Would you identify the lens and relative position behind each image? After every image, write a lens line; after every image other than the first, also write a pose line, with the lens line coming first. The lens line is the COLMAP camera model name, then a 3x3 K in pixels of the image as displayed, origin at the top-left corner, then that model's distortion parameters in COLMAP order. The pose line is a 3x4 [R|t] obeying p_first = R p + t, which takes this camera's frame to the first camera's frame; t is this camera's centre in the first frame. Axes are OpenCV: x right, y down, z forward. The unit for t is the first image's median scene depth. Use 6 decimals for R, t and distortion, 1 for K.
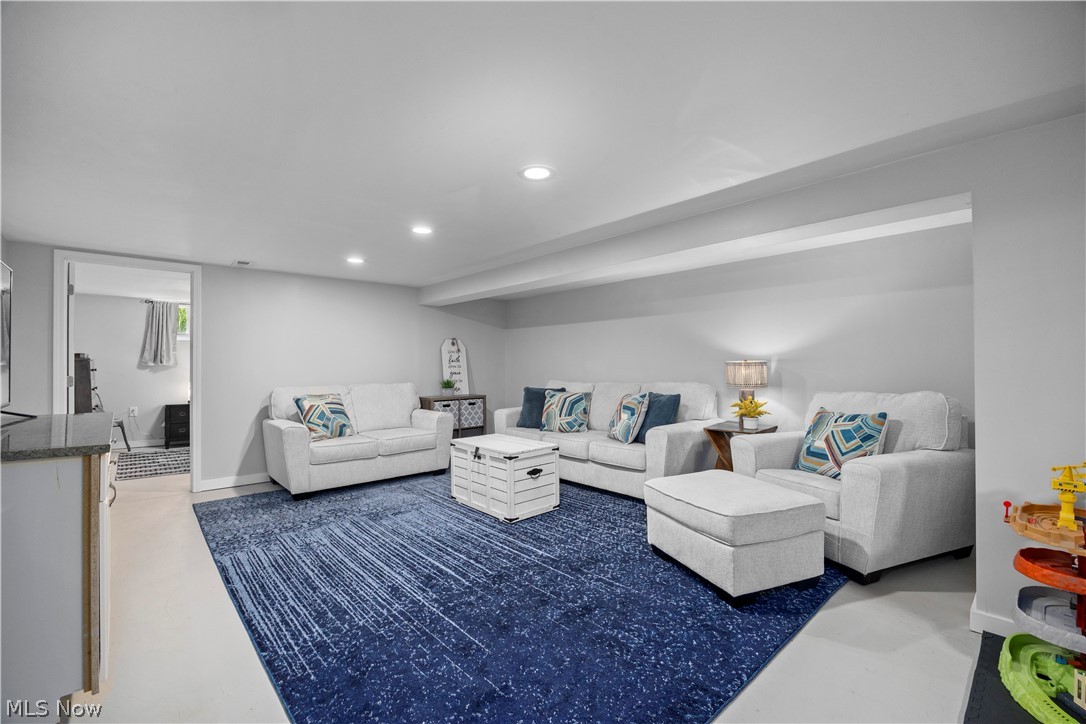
lens RADIAL K [[462.3, 0, 548.4], [0, 462.3, 364.4], [0, 0, 1]] dist [-0.018800, 0.000280]
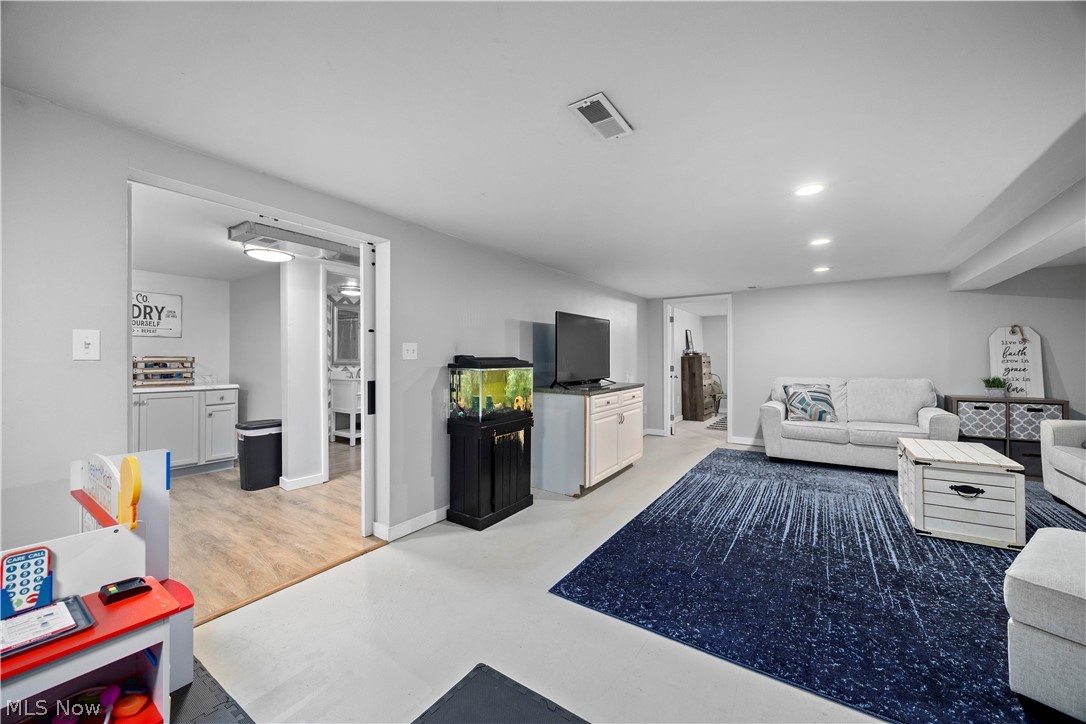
lens RADIAL K [[415.4, 0, 539.1], [0, 415.4, 359.8], [0, 0, 1]] dist [-0.002747, -0.000257]
pose [[0.217701, 0.000959, -0.976015, 0.570683], [0.005333, 0.999983, 0.002172, -0.005910], [0.976001, -0.005678, 0.217692, 0.098732]]
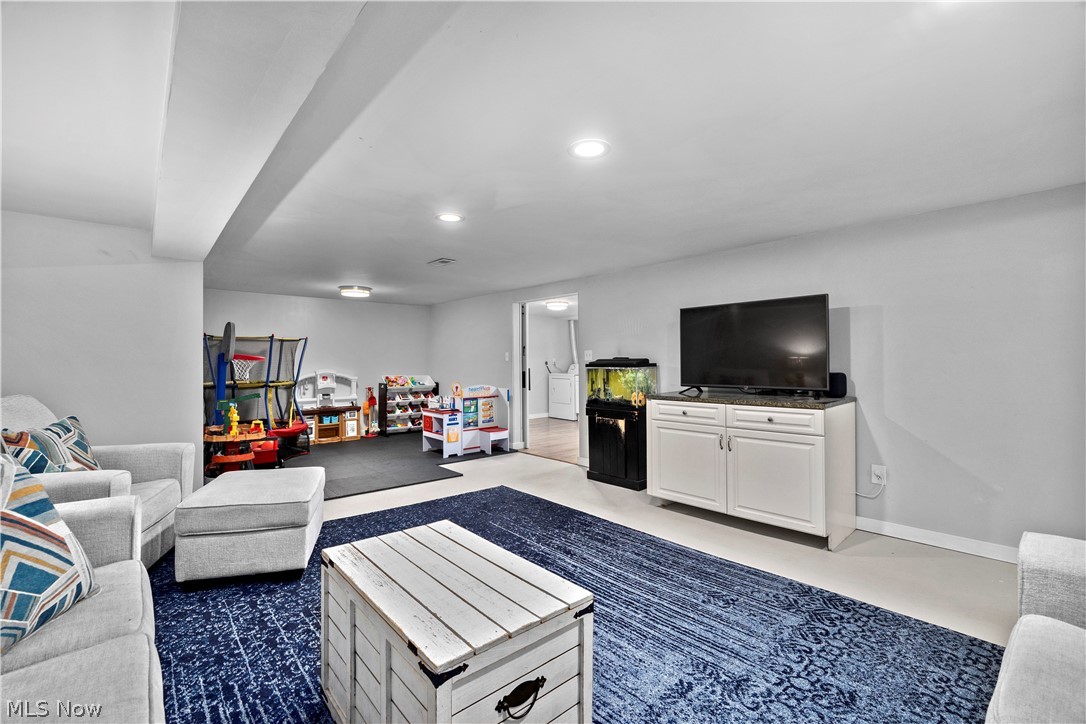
lens RADIAL K [[462.3, 0, 540.8], [0, 462.3, 361.6], [0, 0, 1]] dist [-0.018800, 0.000280]
pose [[-0.999502, 0.005074, 0.031151, -0.223008], [0.005020, 0.999986, -0.001830, -0.000848], [-0.031160, -0.001672, -0.999513, 1.605934]]
